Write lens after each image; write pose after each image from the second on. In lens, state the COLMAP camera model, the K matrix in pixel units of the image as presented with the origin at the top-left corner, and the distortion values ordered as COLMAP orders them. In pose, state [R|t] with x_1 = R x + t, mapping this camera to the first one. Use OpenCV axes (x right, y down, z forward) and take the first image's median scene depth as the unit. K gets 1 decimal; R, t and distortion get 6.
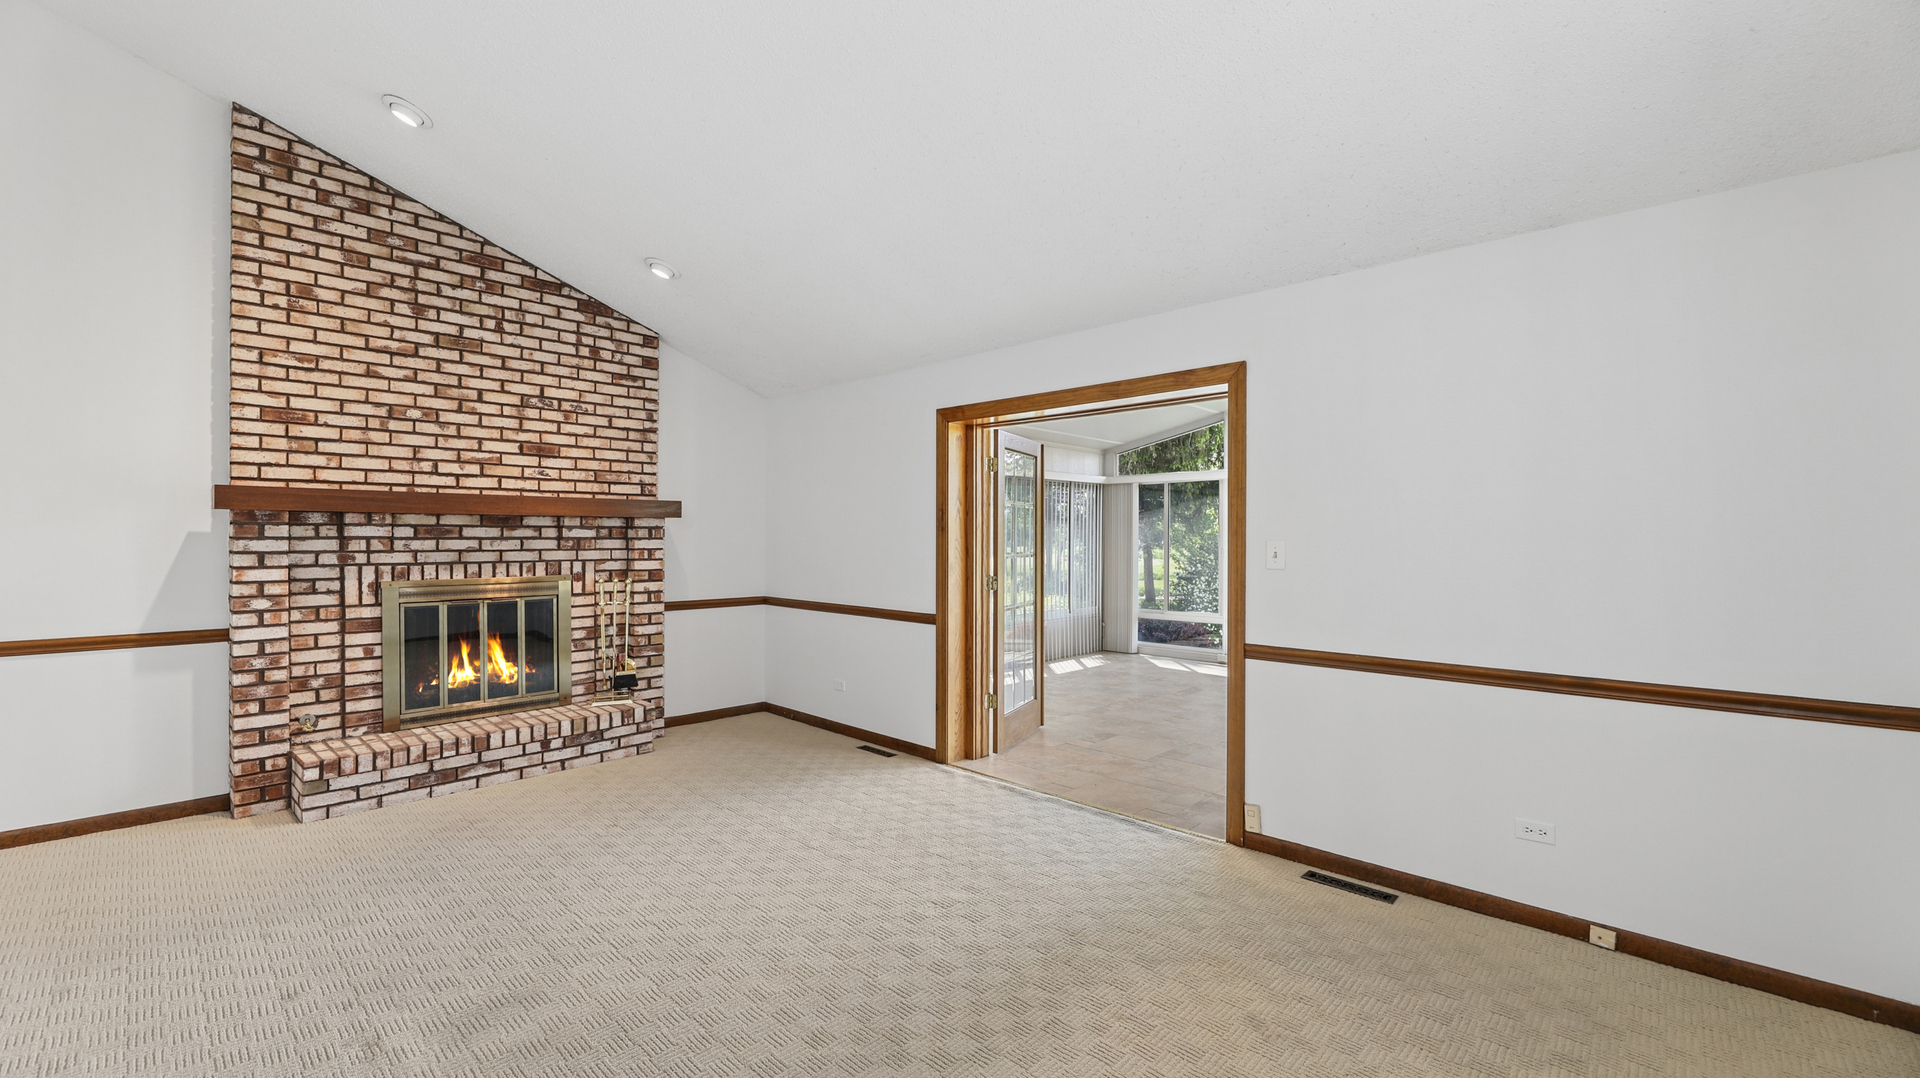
lens RADIAL K [[790.4, 0, 962.7], [0, 790.4, 542.0], [0, 0, 1]] dist [0.008007, -0.007157]
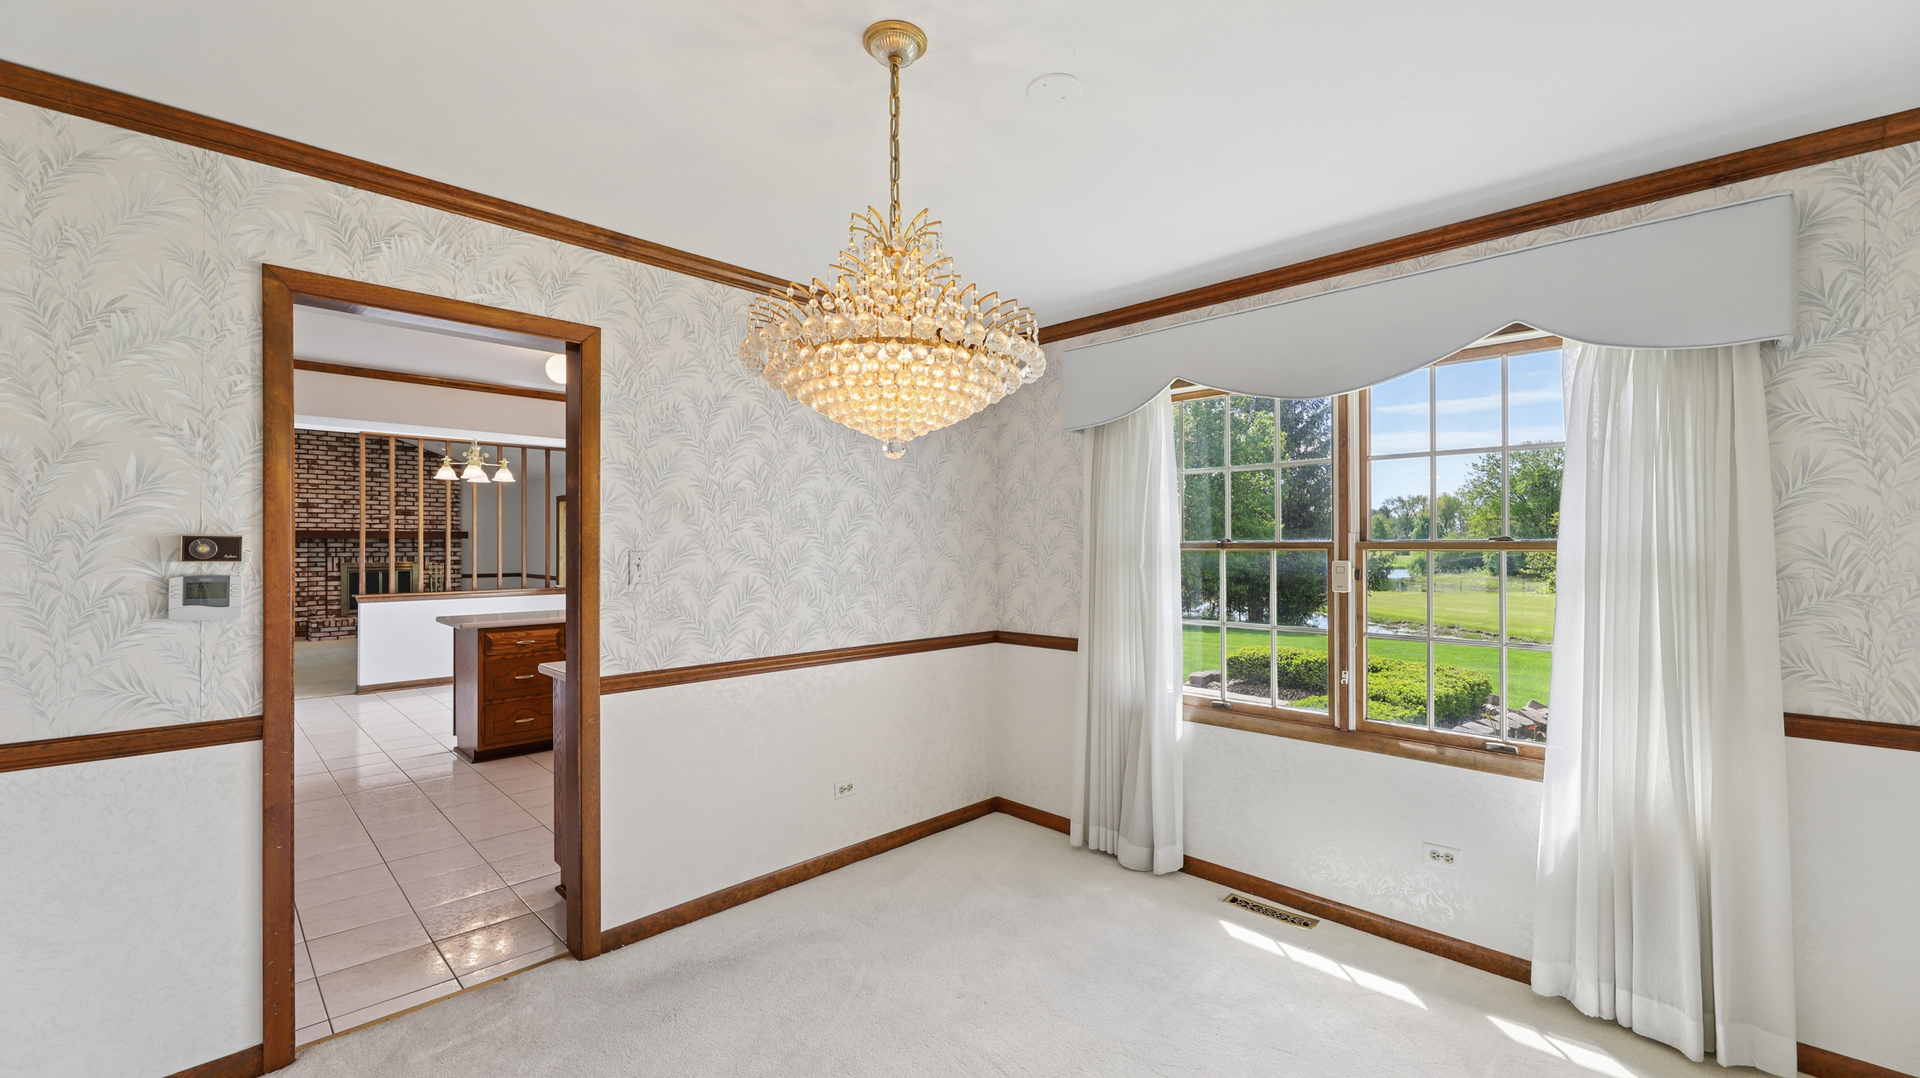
lens RADIAL K [[760.4, 0, 917.6], [0, 760.4, 540.9], [0, 0, 1]] dist [0.015865, -0.000096]
pose [[0.999162, -0.006043, -0.040478, 1.450526], [0.005478, 0.999886, -0.014054, 0.022223], [0.040558, 0.013821, 0.999082, -1.669072]]
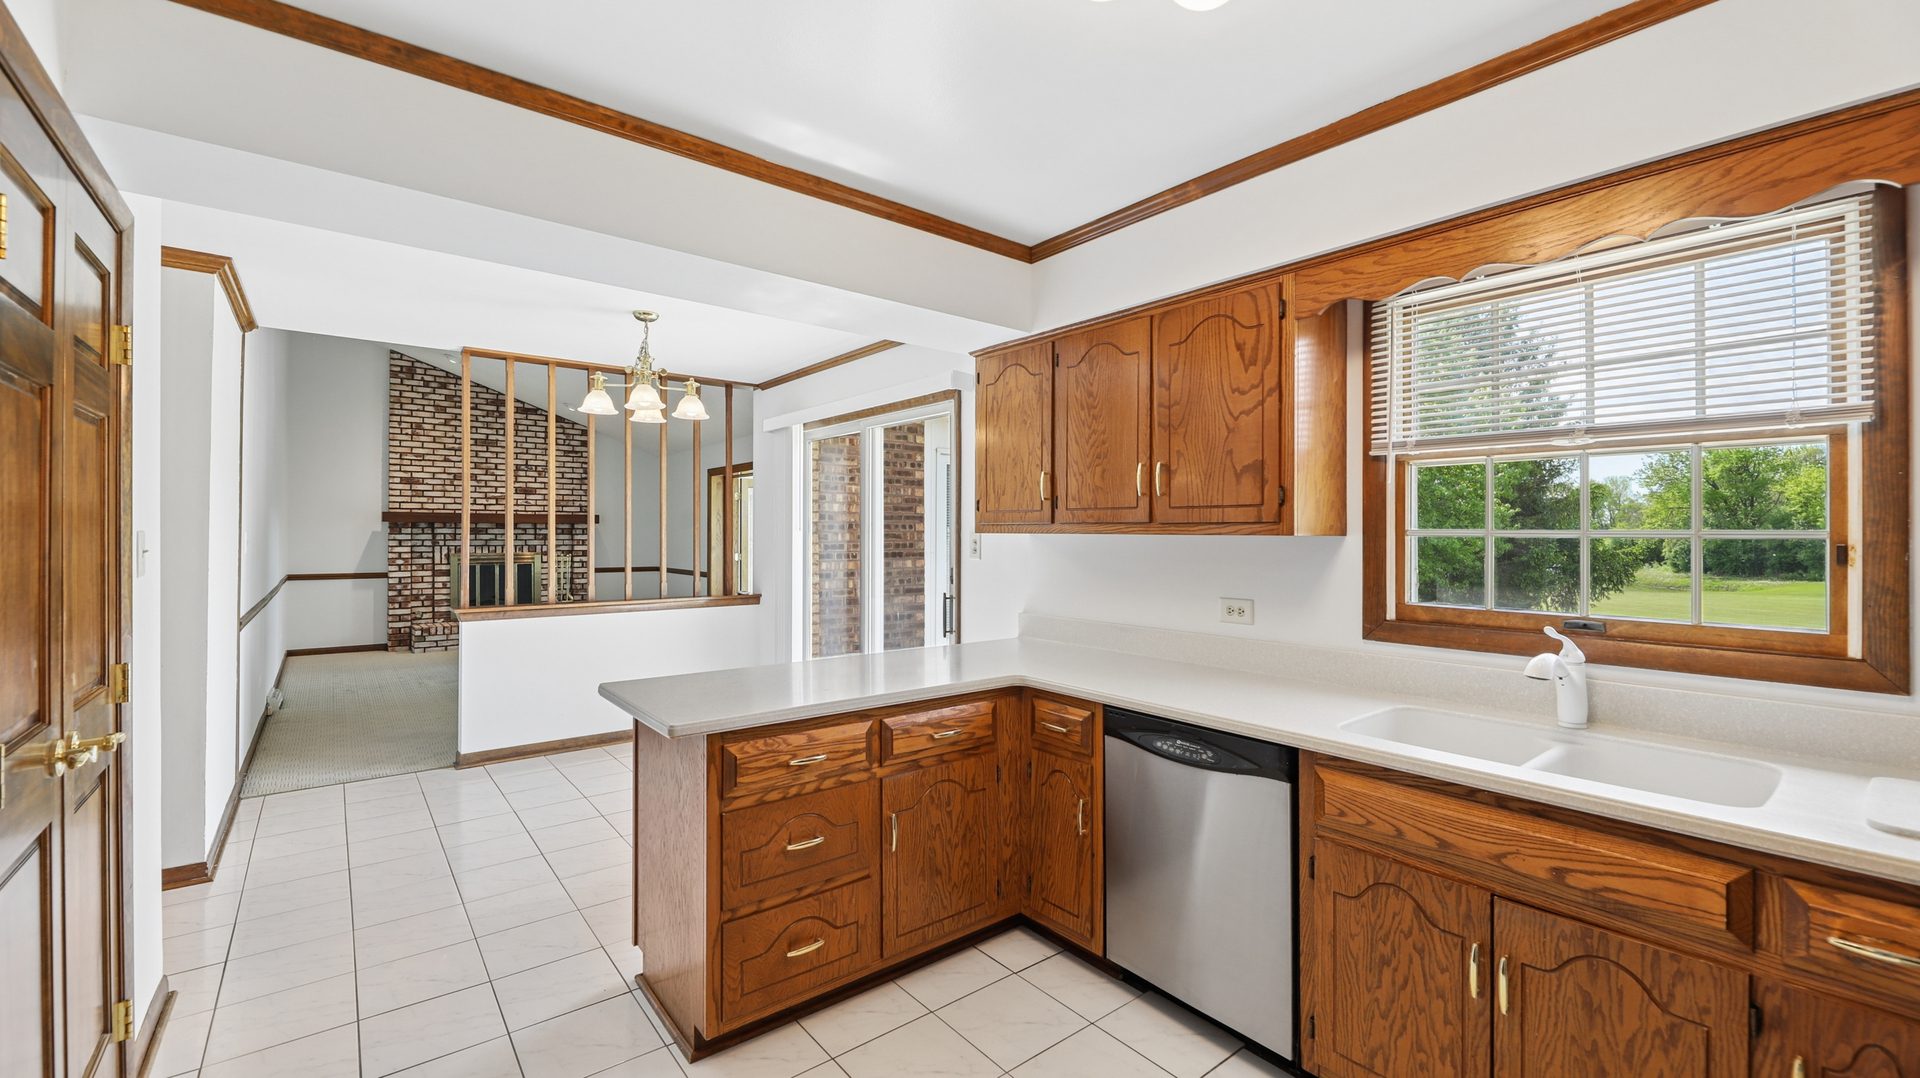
lens RADIAL K [[763.9, 0, 933.7], [0, 763.9, 533.0], [0, 0, 1]] dist [0.001652, 0.000177]
pose [[0.990730, -0.002363, -0.135827, 0.927881], [0.000825, 0.999935, -0.011376, 0.018648], [0.135845, 0.011158, 0.990667, -0.967084]]
